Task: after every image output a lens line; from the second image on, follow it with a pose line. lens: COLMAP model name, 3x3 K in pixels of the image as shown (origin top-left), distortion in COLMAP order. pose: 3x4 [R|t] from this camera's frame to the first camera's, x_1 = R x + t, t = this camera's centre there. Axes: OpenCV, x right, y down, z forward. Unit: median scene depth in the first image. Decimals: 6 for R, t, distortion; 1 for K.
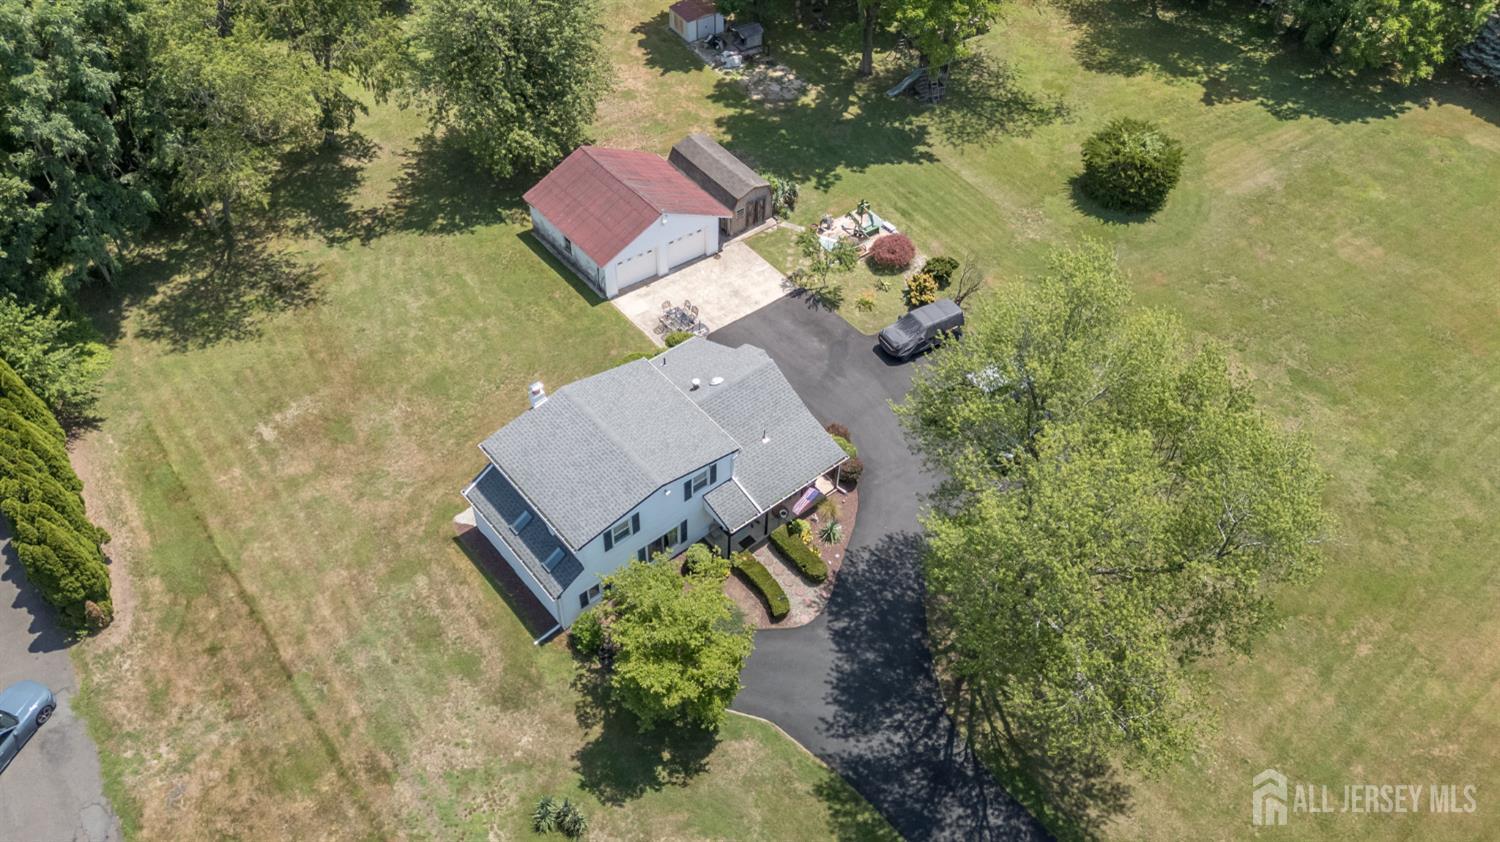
lens RADIAL K [[1070.4, 0, 750.0], [0, 1070.4, 421.0], [0, 0, 1]] dist [0.088514, -0.108523]
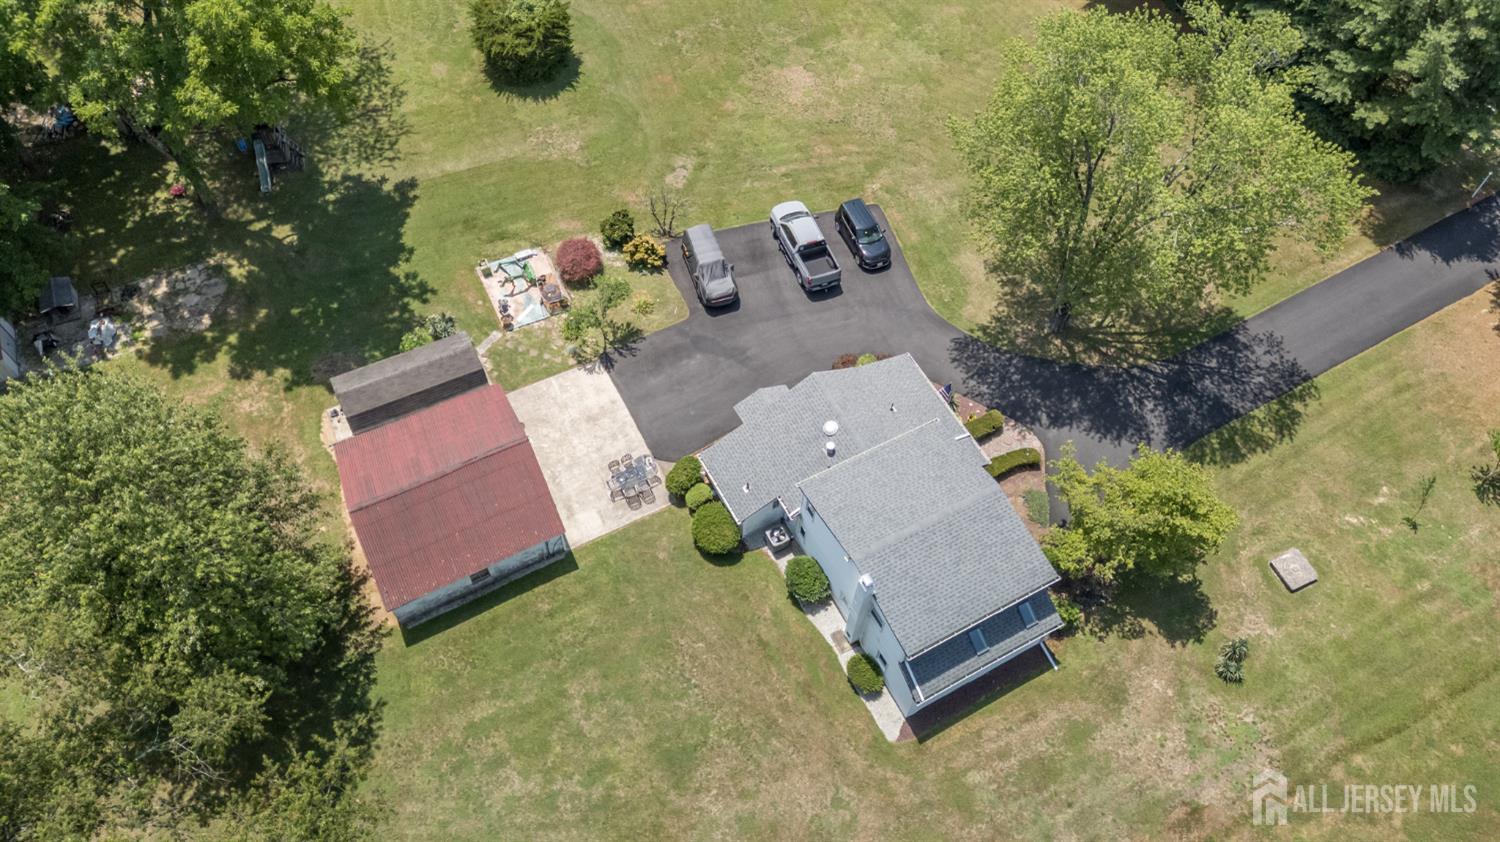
lens RADIAL K [[1089.7, 0, 750.0], [0, 1089.7, 421.0], [0, 0, 1]] dist [0.049817, 0.000285]
pose [[0.200940, -0.846253, 0.493435, -0.532412], [0.706939, 0.473963, 0.524972, -0.616057], [-0.678130, 0.243340, 0.693488, 0.378752]]
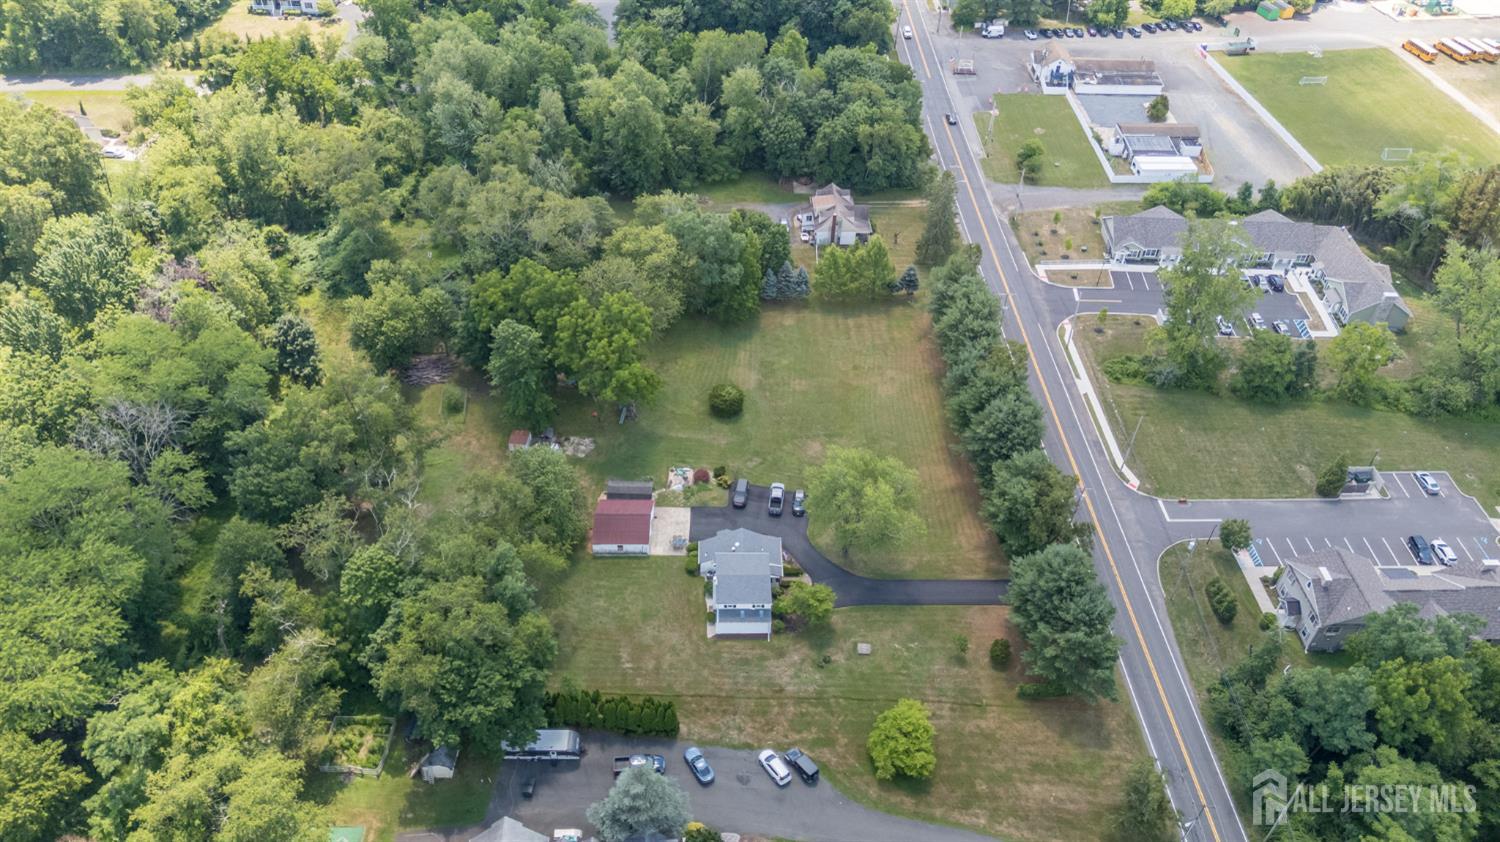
lens RADIAL K [[1089.7, 0, 750.0], [0, 1089.7, 421.0], [0, 0, 1]] dist [0.049817, 0.000285]
pose [[0.623945, -0.530687, 0.573641, -1.592875], [0.565206, 0.813376, 0.137701, -0.727780], [-0.539662, 0.238308, 0.807450, -1.572616]]
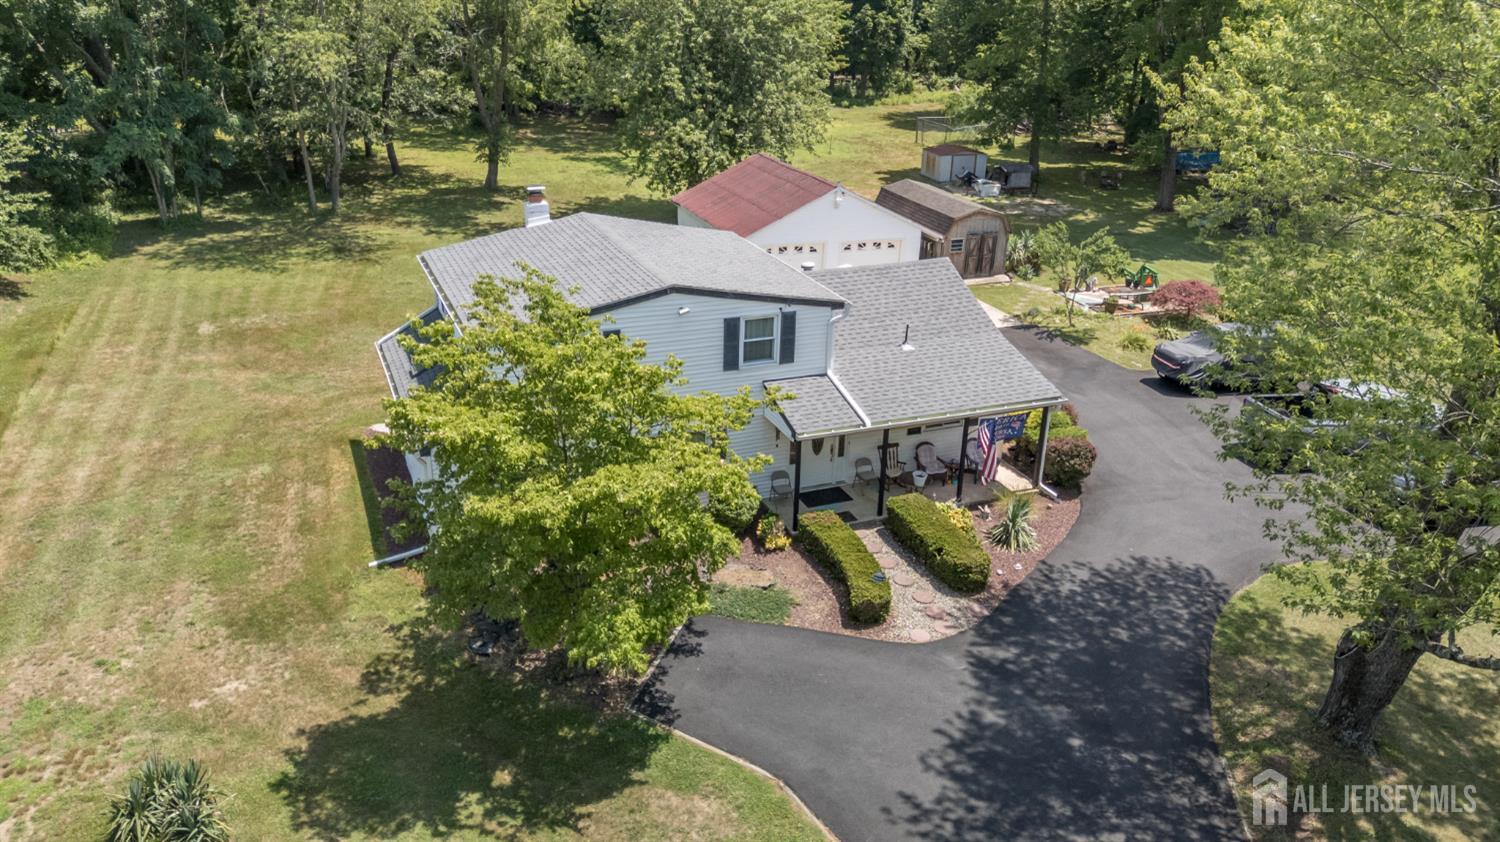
lens RADIAL K [[1089.7, 0, 750.0], [0, 1089.7, 421.0], [0, 0, 1]] dist [0.049817, 0.000285]
pose [[0.953738, 0.101265, -0.283072, 0.098918], [-0.212594, 0.892925, -0.396848, 0.287909], [0.212575, 0.438669, 0.873145, 0.516094]]
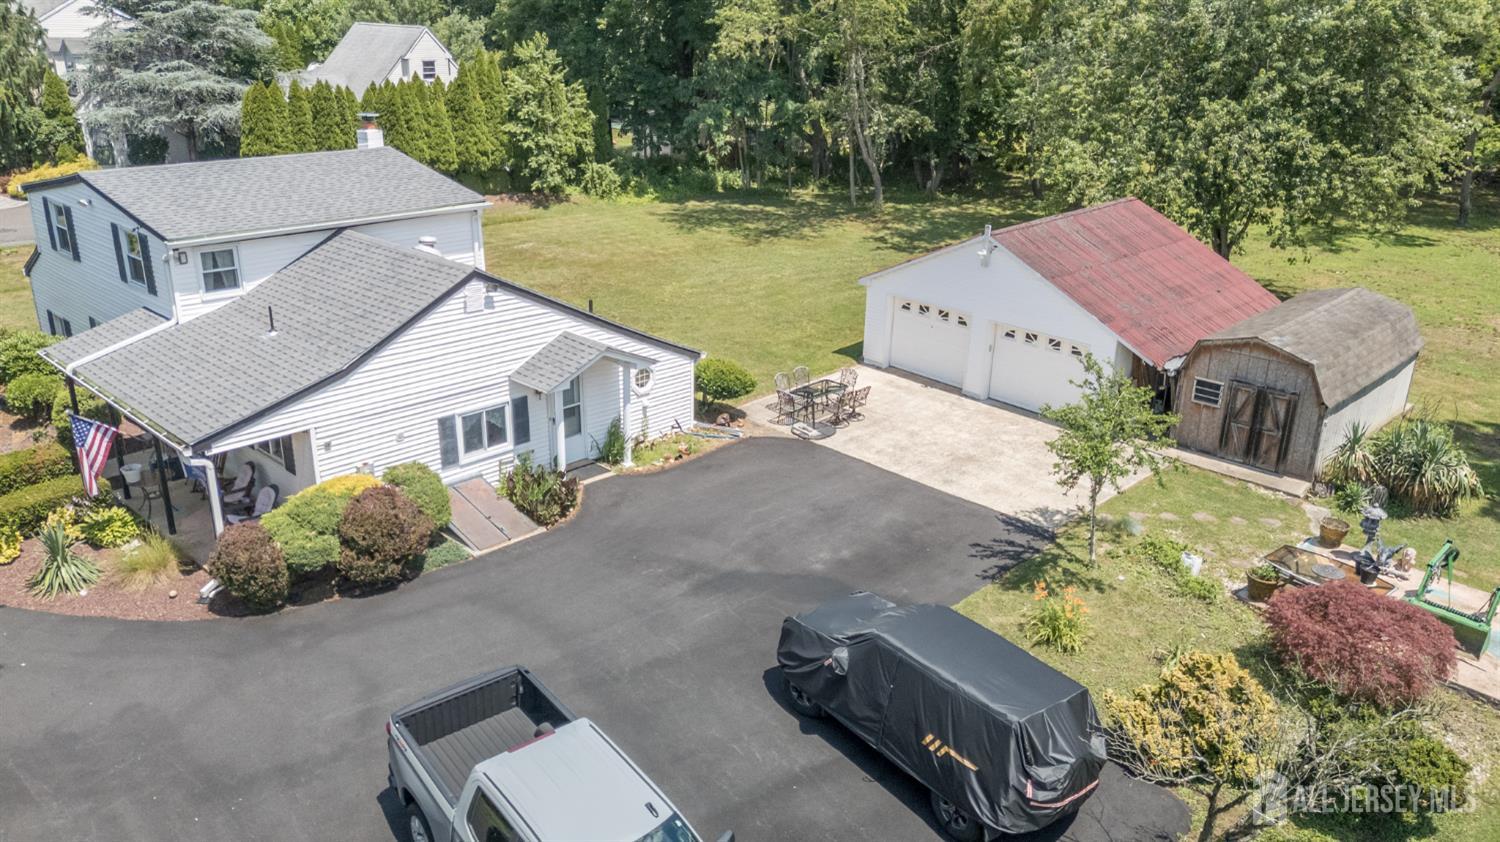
lens RADIAL K [[1085.7, 0, 759.9], [0, 1085.7, 445.7], [0, 0, 1]] dist [0.092614, -0.111512]
pose [[0.126286, 0.349479, -0.928394, 0.440657], [-0.748223, 0.648036, 0.142165, -0.153131], [0.651317, 0.676693, 0.343326, 1.009225]]
